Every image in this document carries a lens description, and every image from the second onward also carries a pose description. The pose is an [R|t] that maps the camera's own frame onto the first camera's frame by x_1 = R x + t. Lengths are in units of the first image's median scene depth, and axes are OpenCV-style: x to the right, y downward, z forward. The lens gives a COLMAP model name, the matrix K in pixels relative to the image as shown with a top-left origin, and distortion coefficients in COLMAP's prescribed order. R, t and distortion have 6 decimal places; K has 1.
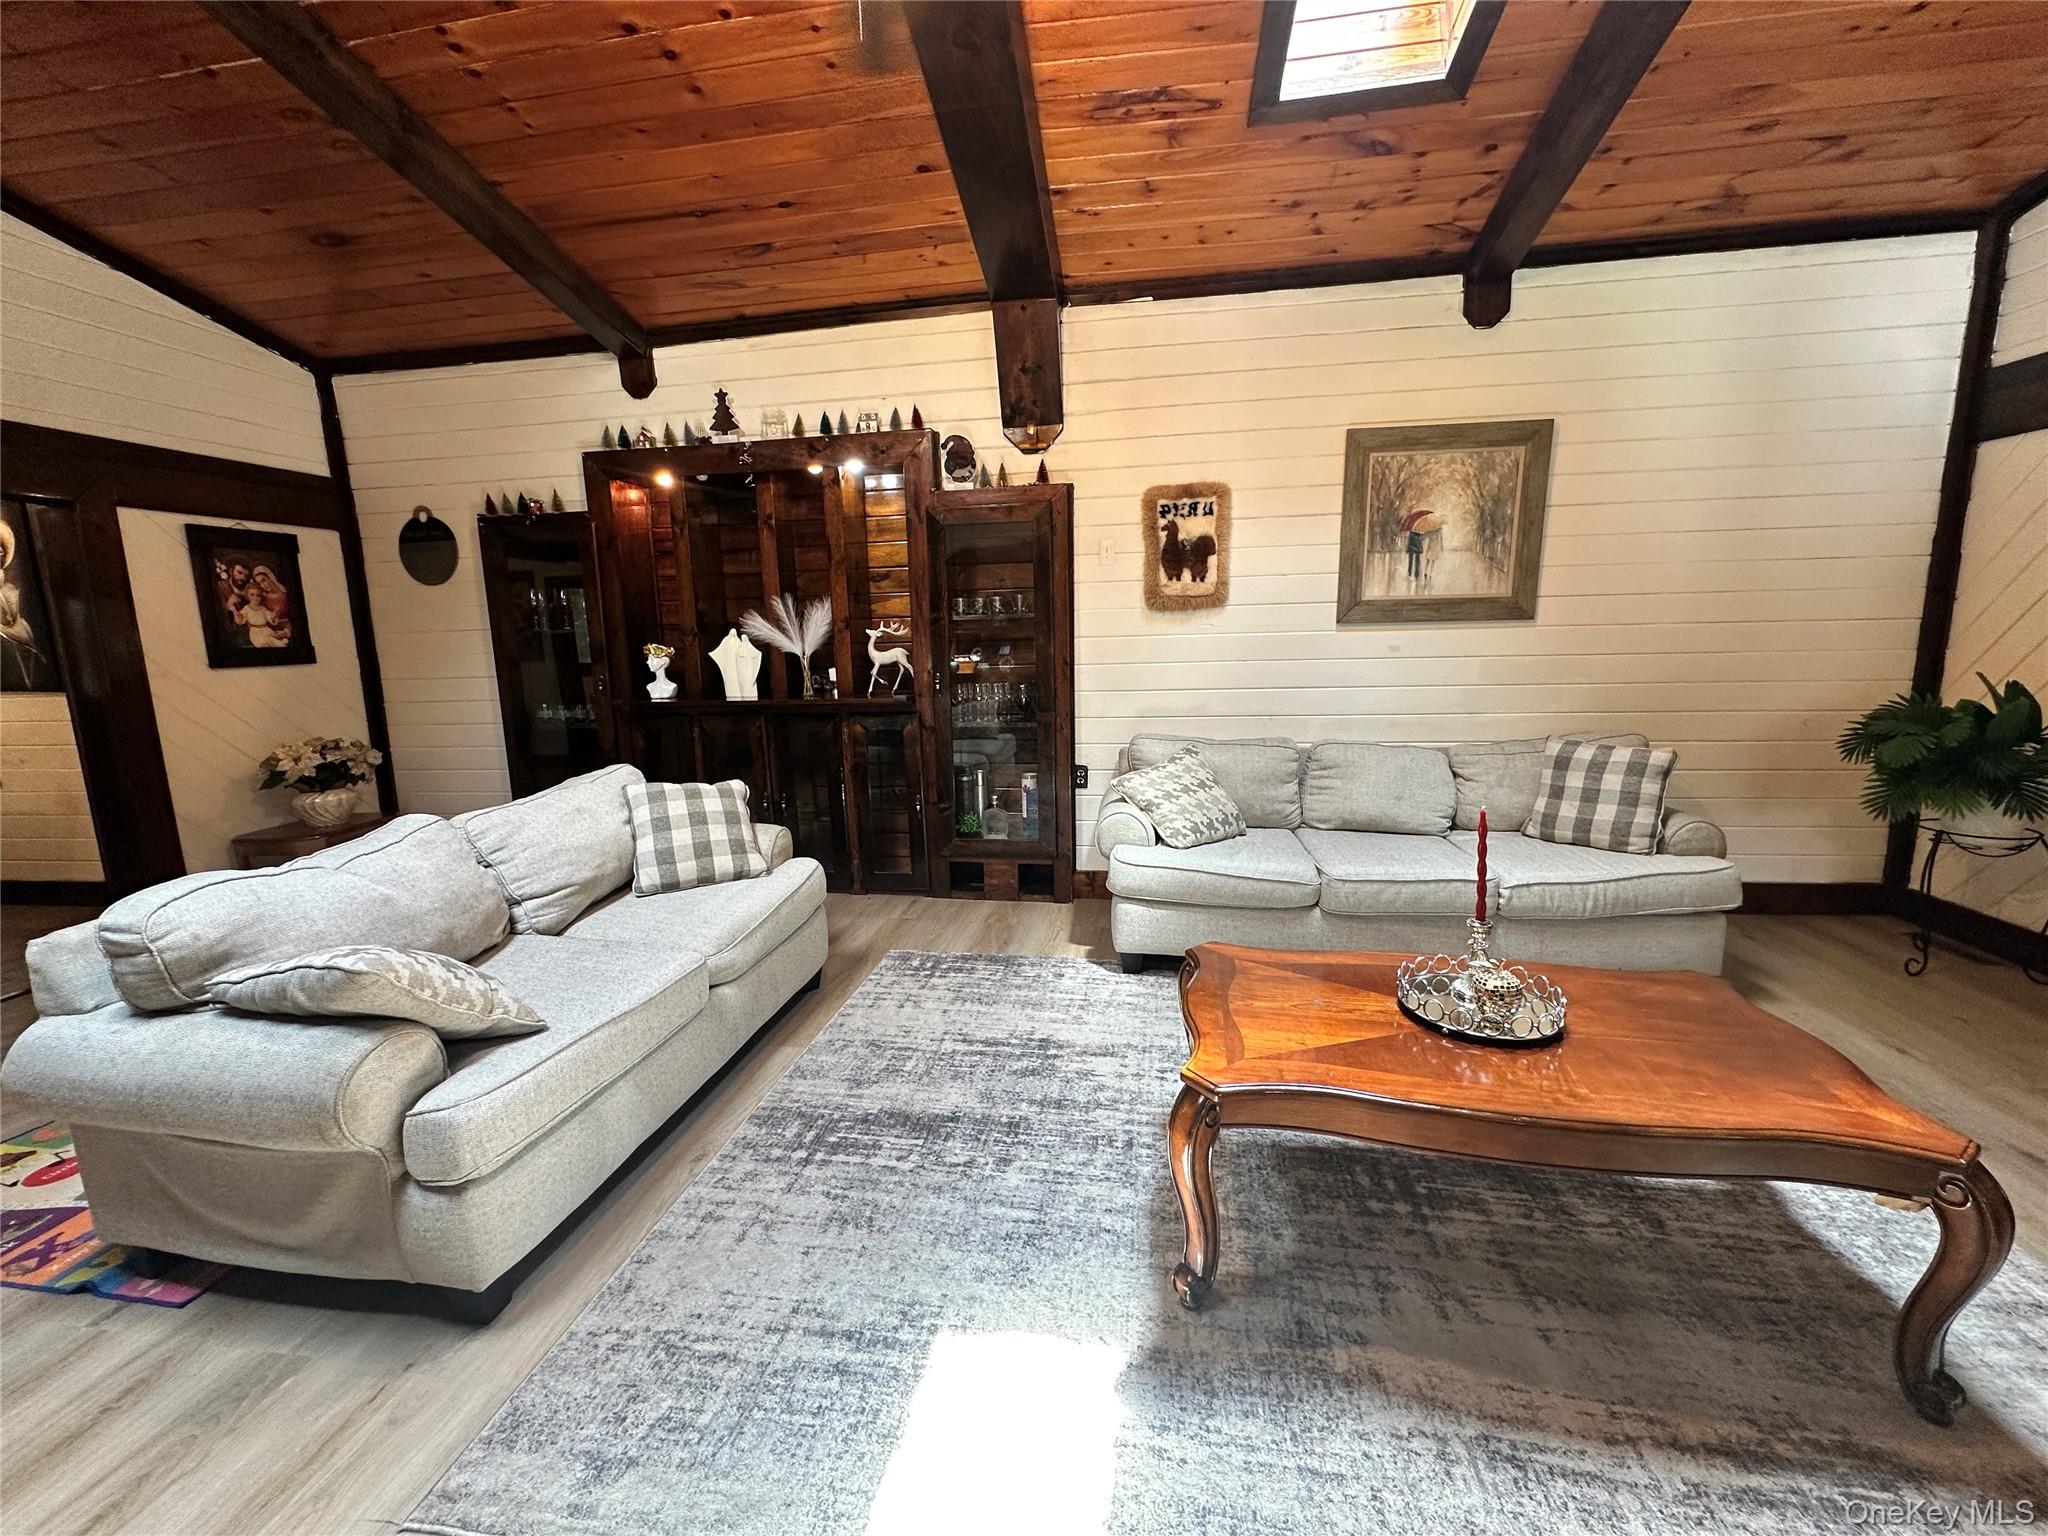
lens RADIAL K [[817.3, 0, 1021.9], [0, 817.3, 765.8], [0, 0, 1]] dist [-0.003780, 0.000750]
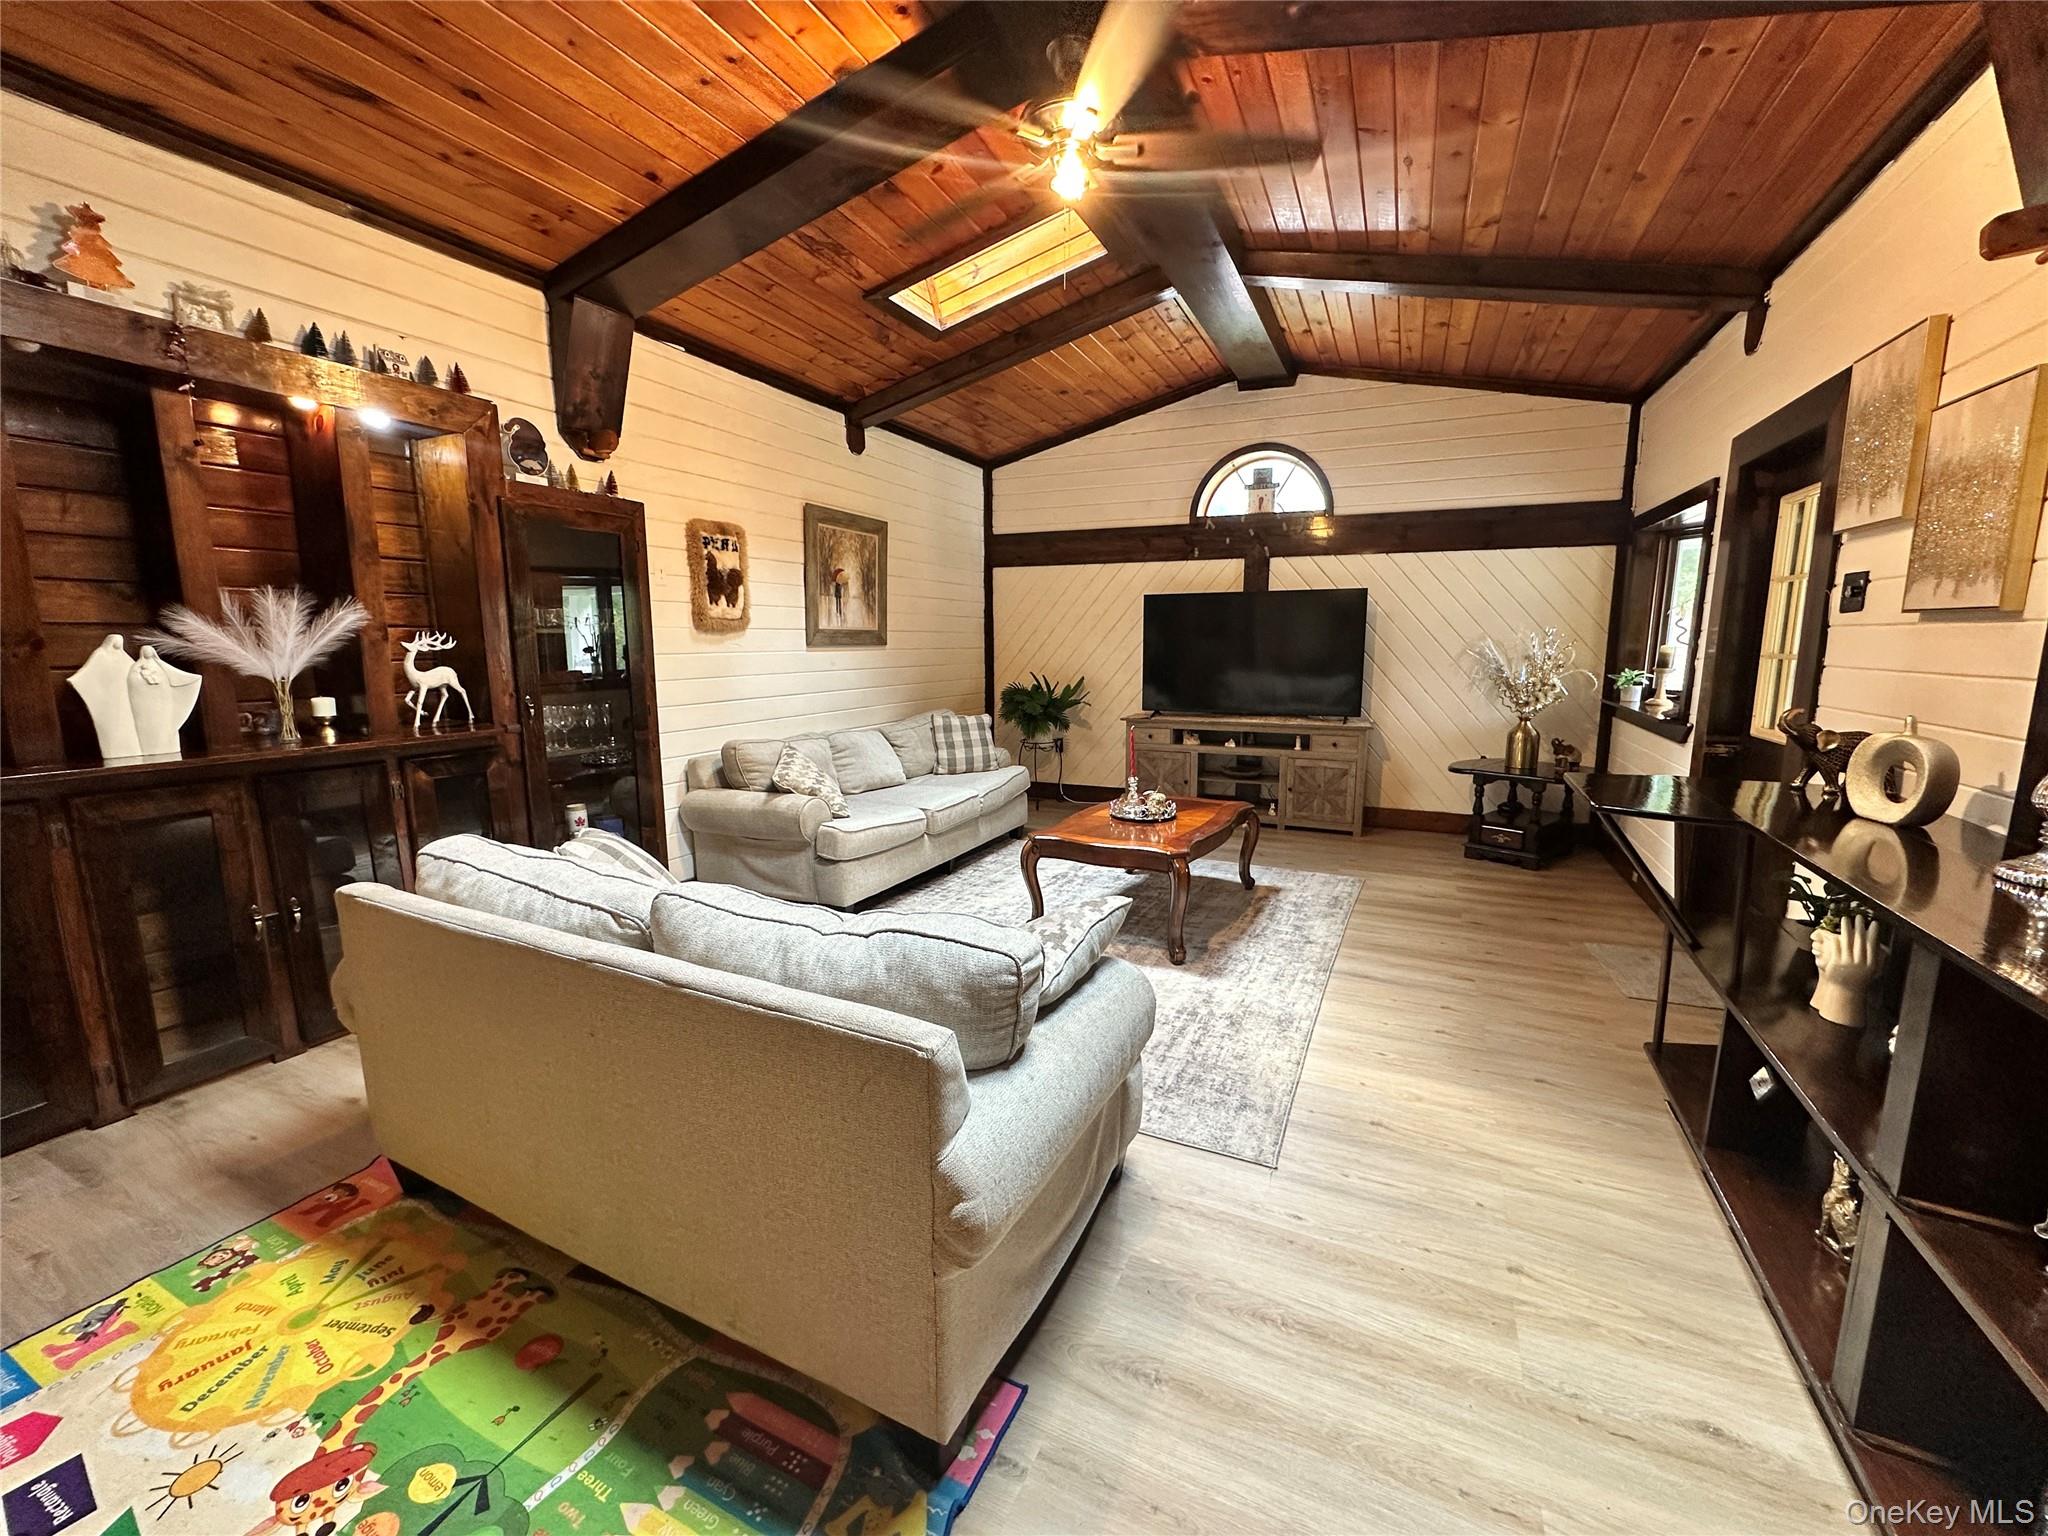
lens RADIAL K [[817.3, 0, 1023.2], [0, 817.3, 767.5], [0, 0, 1]] dist [-0.003780, 0.000750]
pose [[0.285272, -0.123505, 0.950456, -0.857819], [0.153996, 0.984685, 0.081733, -0.035857], [-0.945994, 0.123051, 0.299922, 0.314058]]
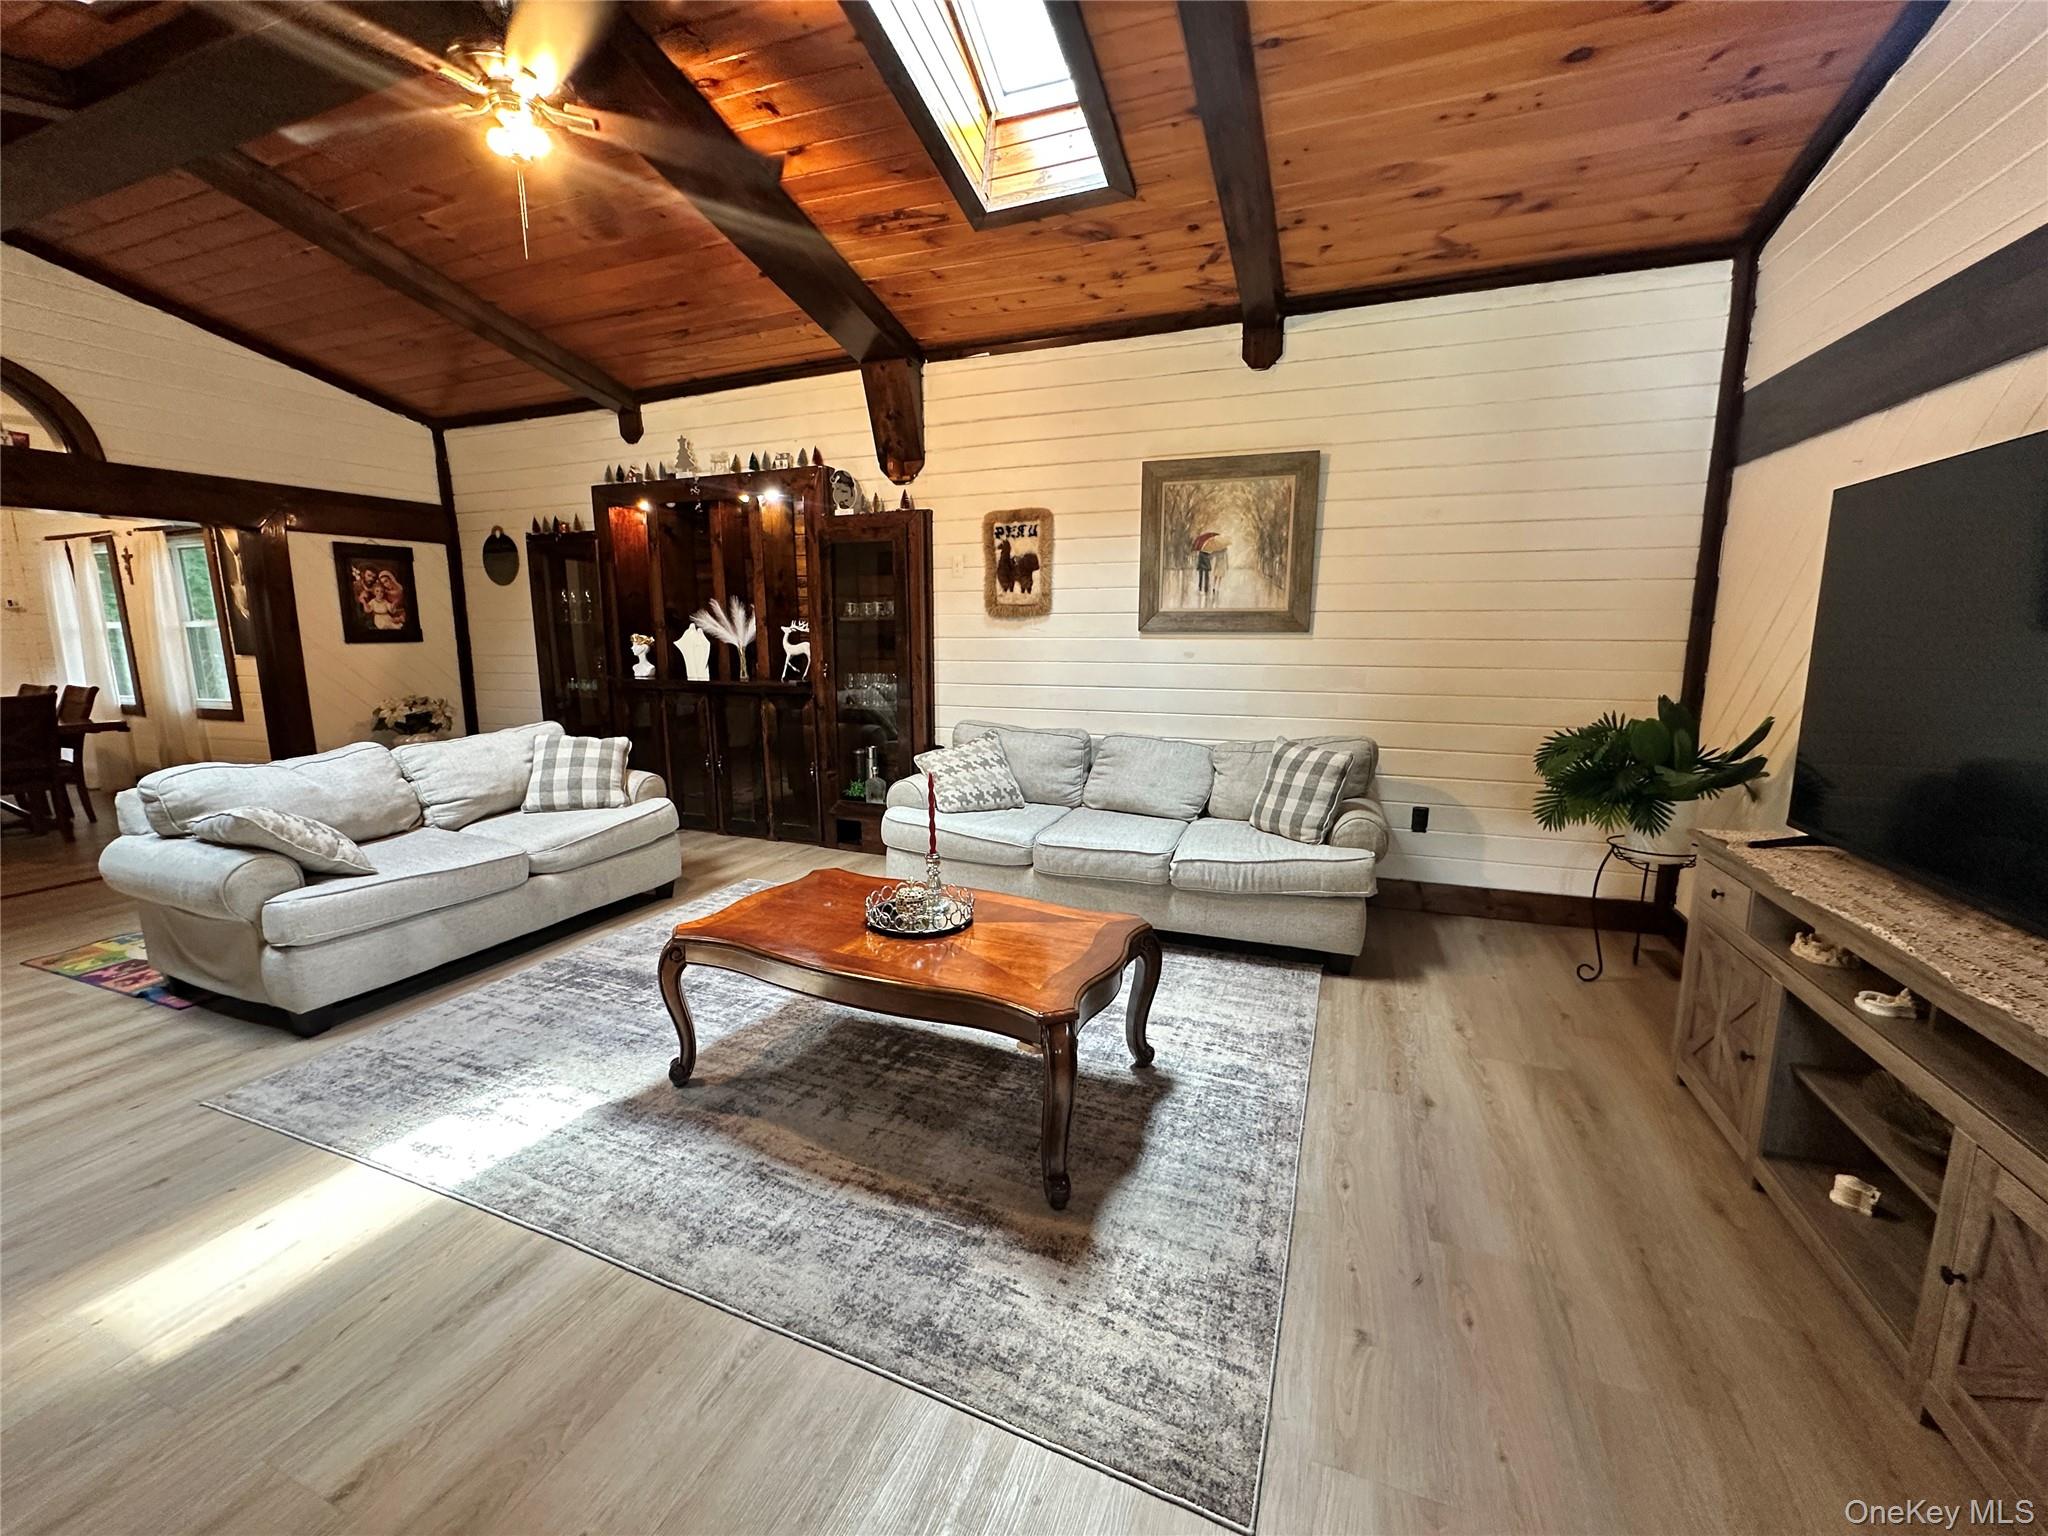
lens RADIAL K [[817.3, 0, 1021.8], [0, 817.3, 766.1], [0, 0, 1]] dist [-0.003780, 0.000750]
pose [[0.976203, 0.059511, -0.208533, 0.506710], [-0.058220, 0.998228, 0.012330, 0.008889], [0.208897, 0.000104, 0.977938, -0.156740]]
